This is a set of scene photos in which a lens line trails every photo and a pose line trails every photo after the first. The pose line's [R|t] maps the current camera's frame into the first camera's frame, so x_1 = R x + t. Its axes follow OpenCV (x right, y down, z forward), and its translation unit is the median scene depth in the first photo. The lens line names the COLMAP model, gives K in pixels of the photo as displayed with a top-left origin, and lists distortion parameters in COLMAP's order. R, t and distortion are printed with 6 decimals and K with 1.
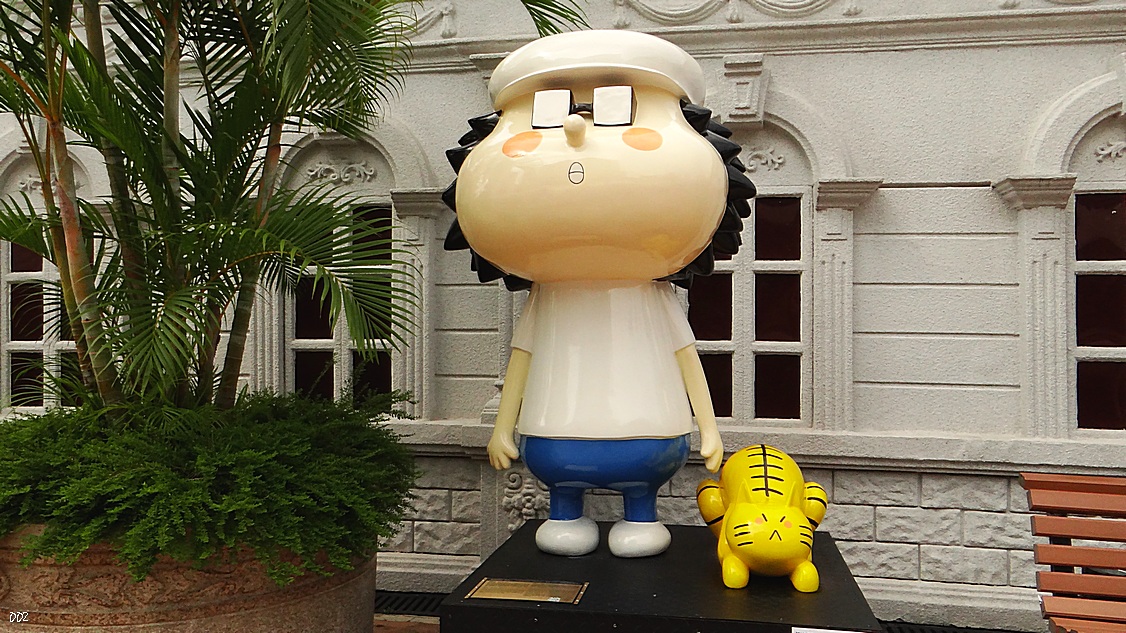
lens RADIAL K [[933.6, 0, 563.0], [0, 933.6, 316.5], [0, 0, 1]] dist [0.081514, 0.010552]
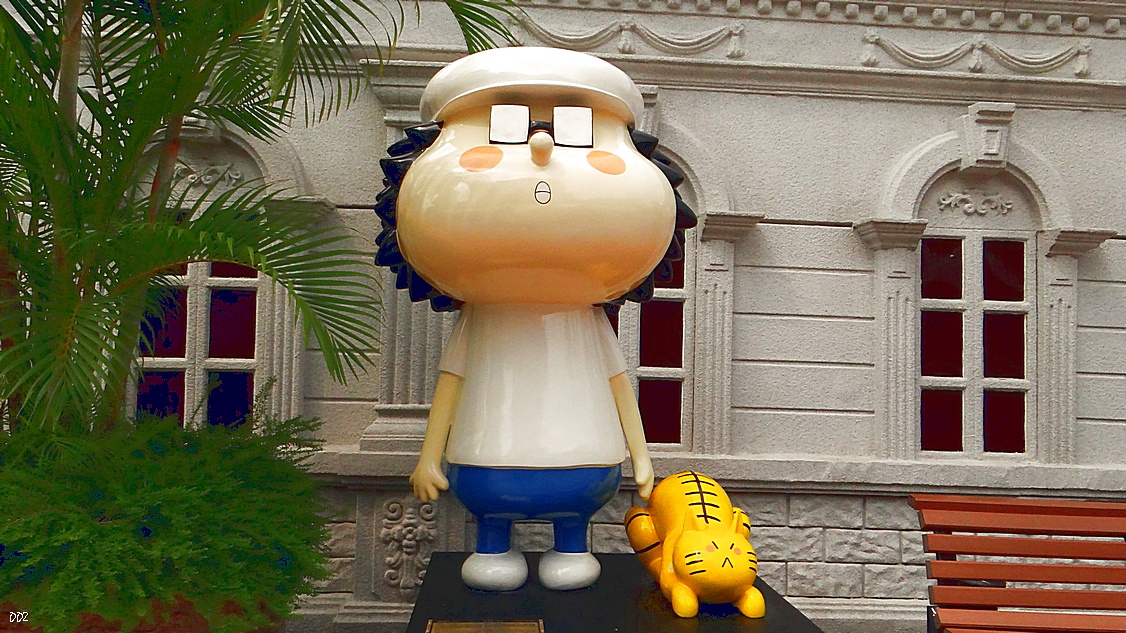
lens RADIAL K [[933.6, 0, 563.0], [0, 933.6, 316.5], [0, 0, 1]] dist [0.081514, 0.010552]
pose [[0.971489, 0.027409, 0.235496, -0.123870], [-0.022383, 0.999462, -0.023993, -0.001803], [-0.236027, 0.018038, 0.971579, 0.037765]]
